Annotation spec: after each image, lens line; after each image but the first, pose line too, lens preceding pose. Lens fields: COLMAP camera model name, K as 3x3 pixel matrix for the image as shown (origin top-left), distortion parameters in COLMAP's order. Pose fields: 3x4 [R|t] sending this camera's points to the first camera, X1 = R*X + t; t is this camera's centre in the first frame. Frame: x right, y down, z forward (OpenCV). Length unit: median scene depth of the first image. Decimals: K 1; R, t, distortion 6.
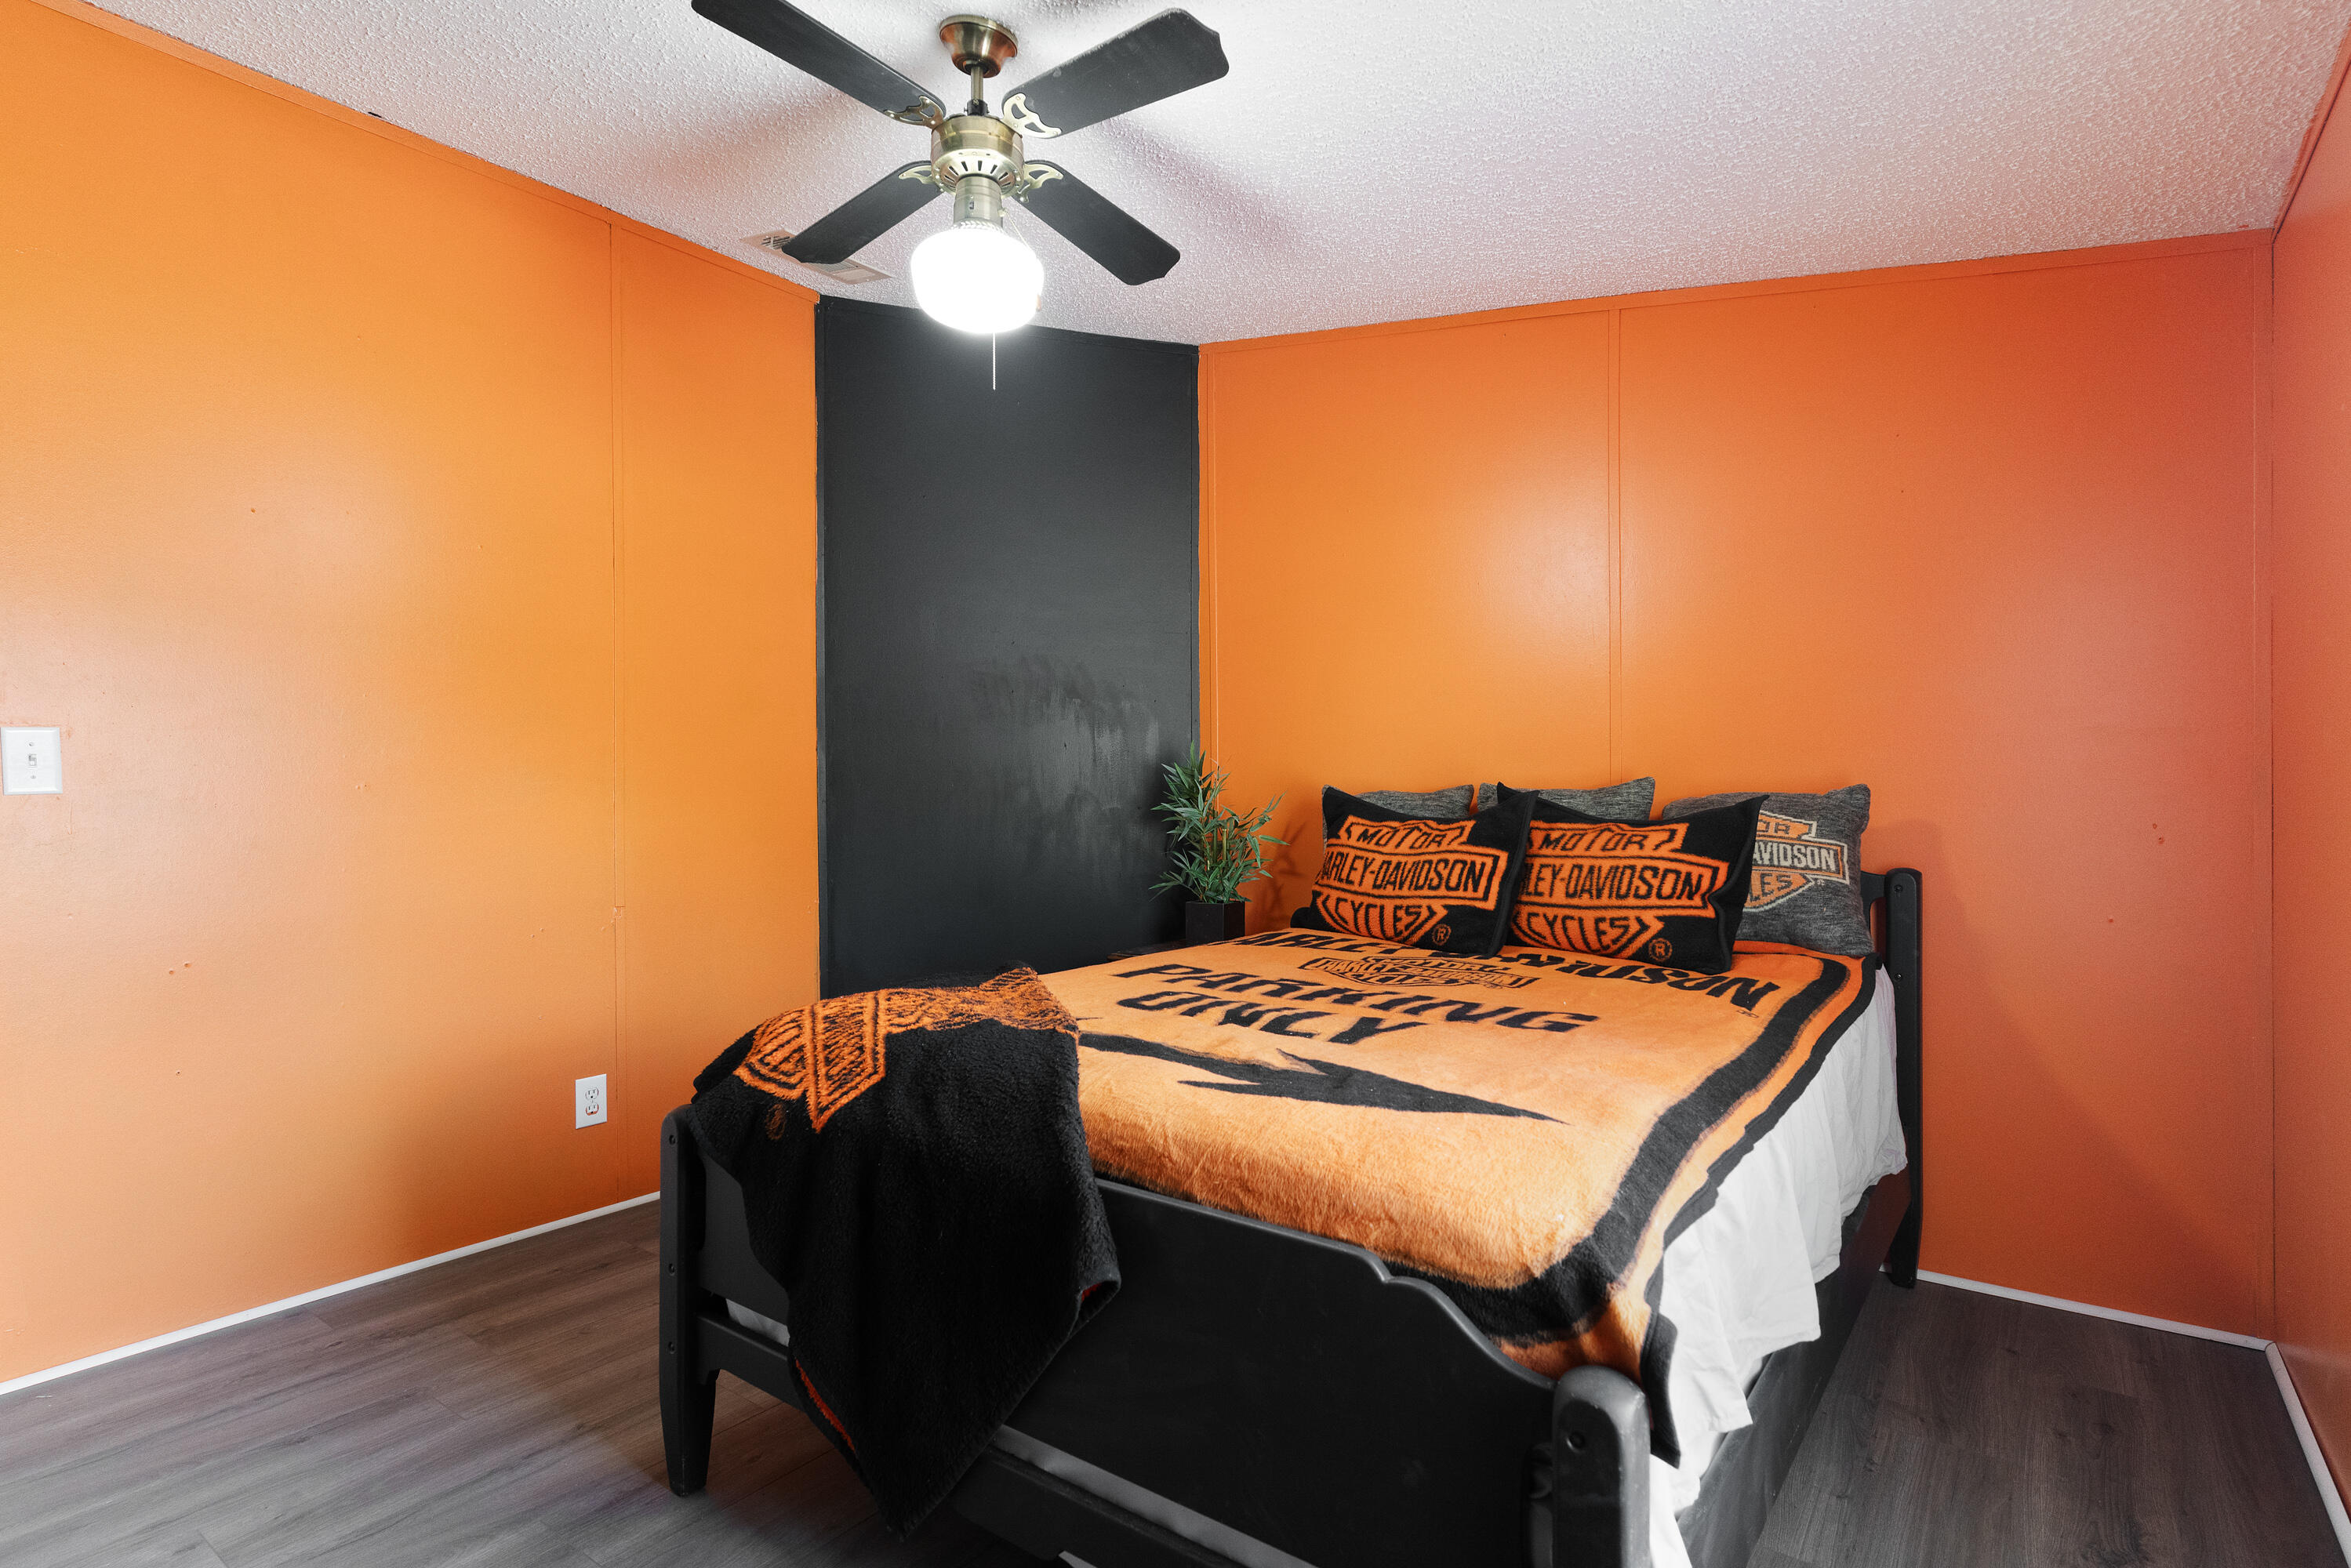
lens RADIAL K [[1169.2, 0, 1164.8], [0, 1169.2, 783.9], [0, 0, 1]] dist [0.004379, 0.000052]
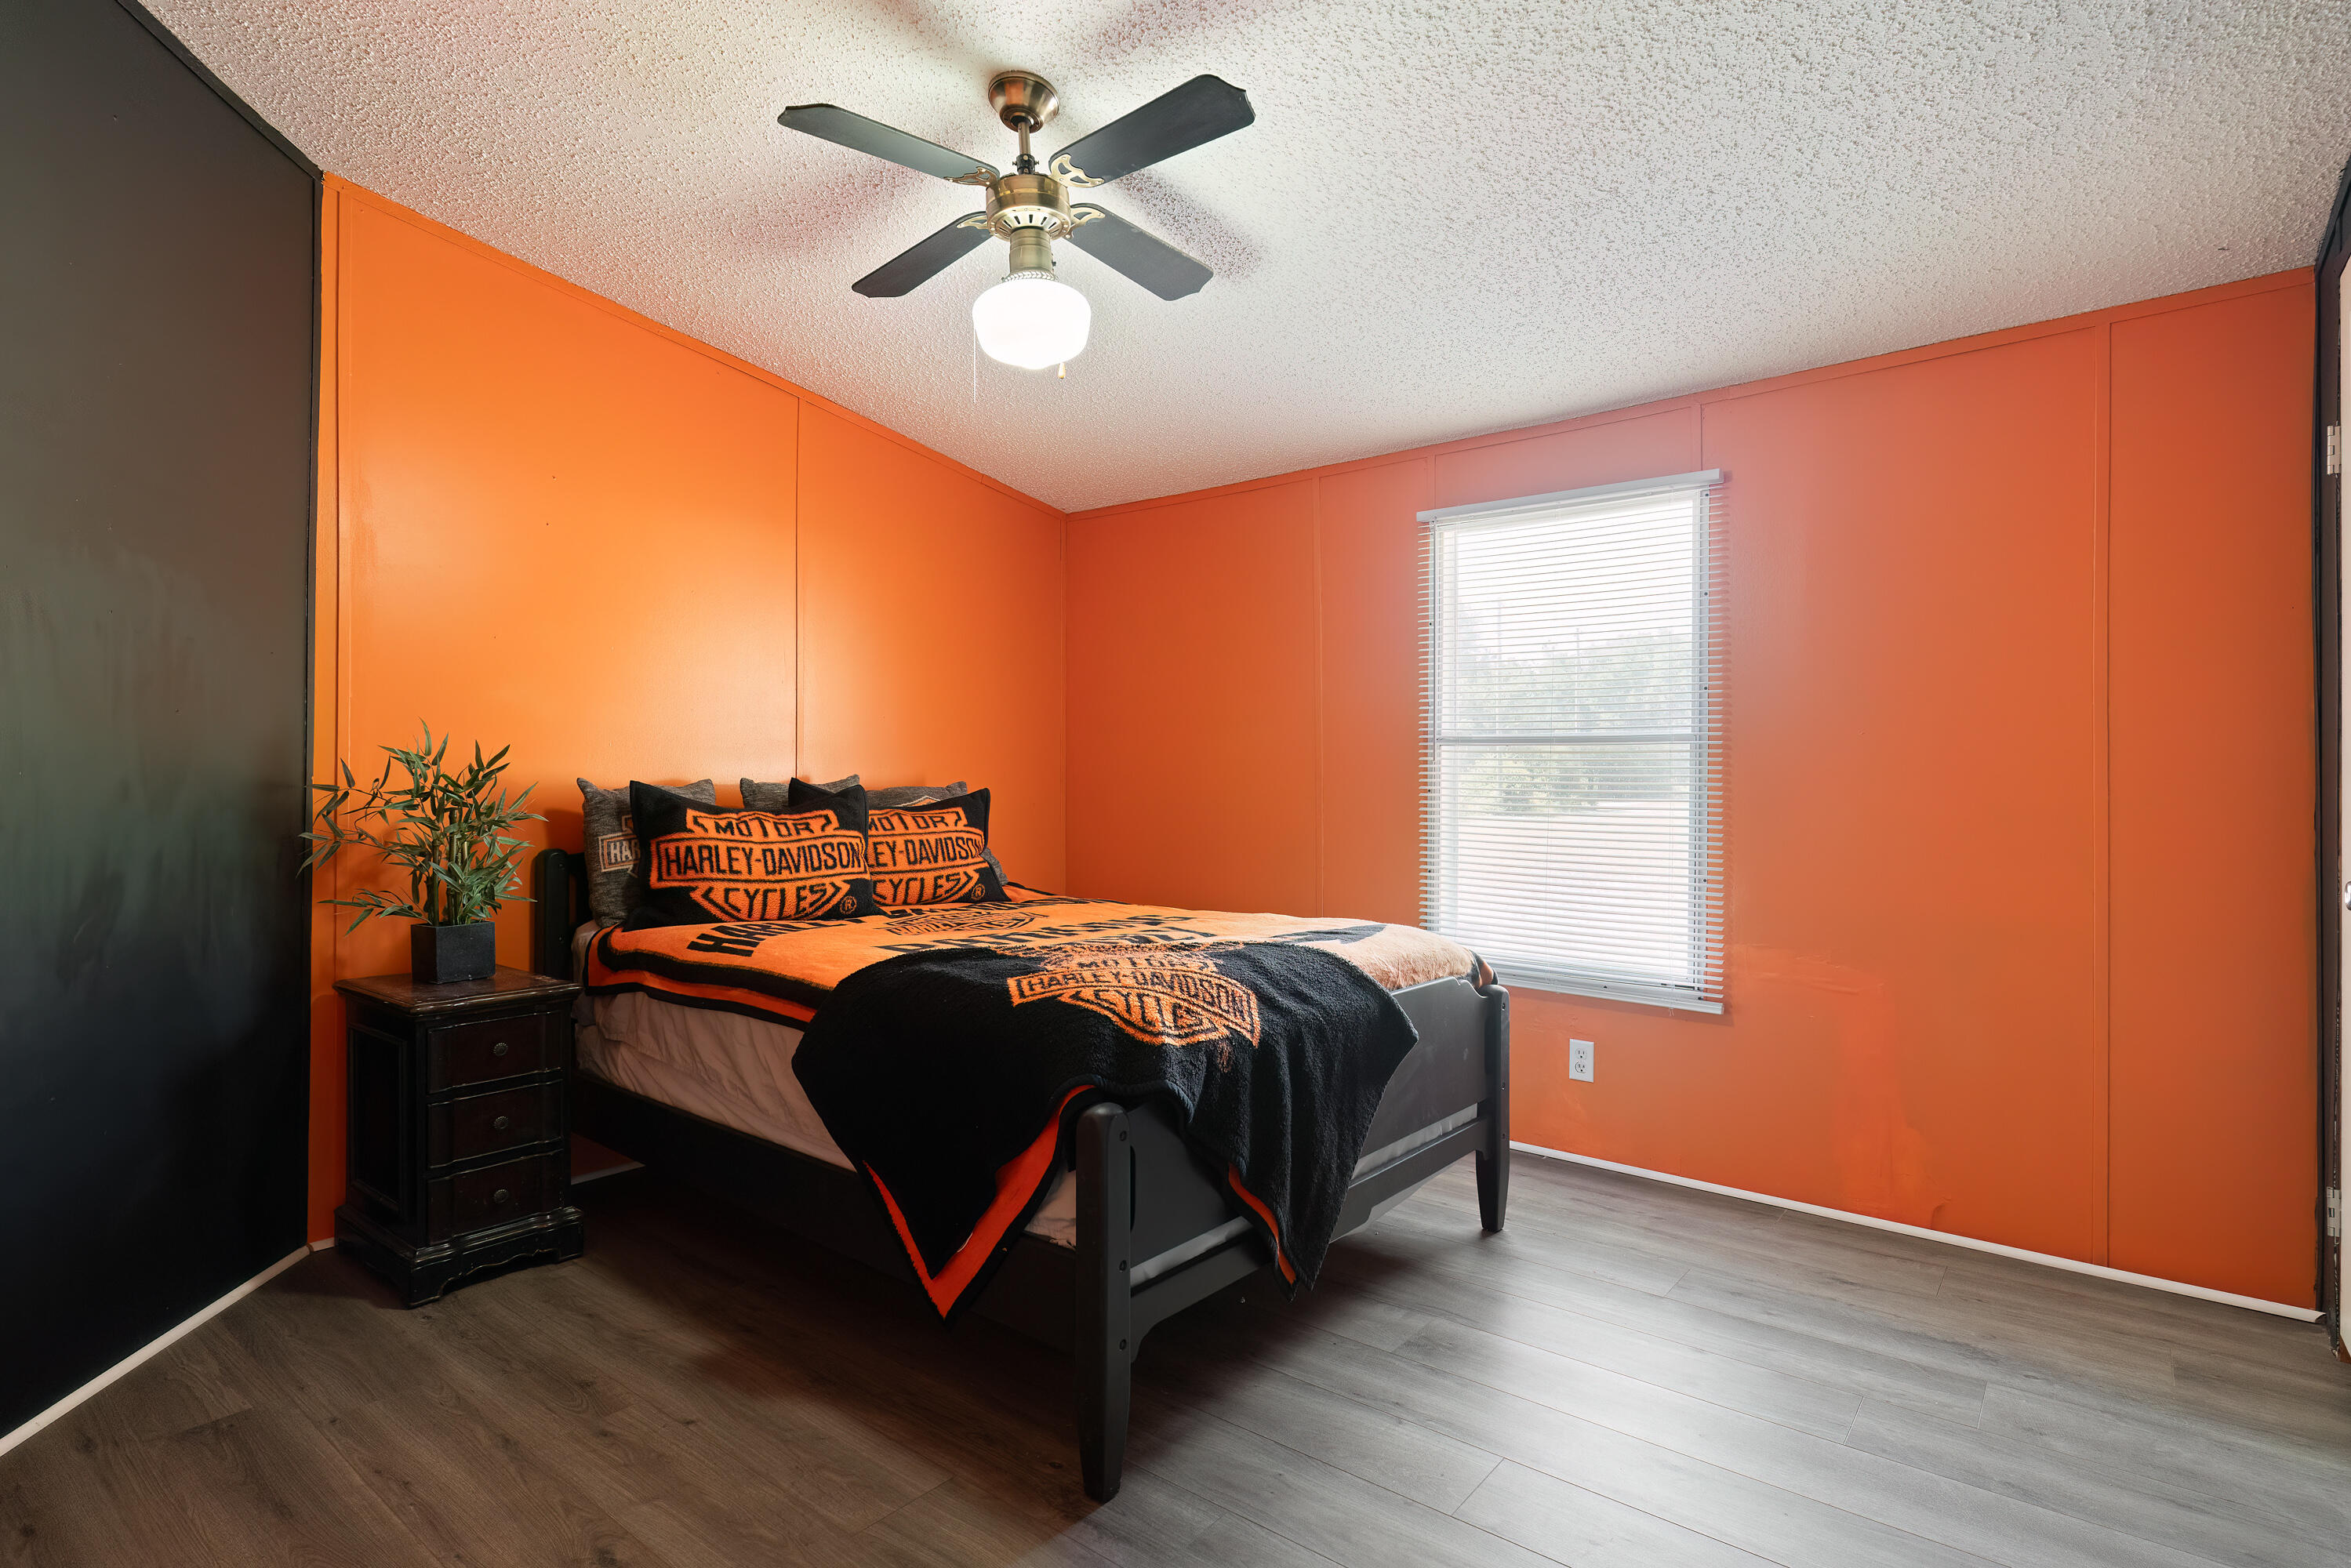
lens RADIAL K [[1169.2, 0, 1165.1], [0, 1169.2, 786.9], [0, 0, 1]] dist [0.004379, 0.000052]
pose [[0.033123, 0.000113, 0.999451, -0.904833], [-0.009077, 0.999959, 0.000187, 0.003757], [-0.999410, -0.009078, 0.033123, 0.598034]]
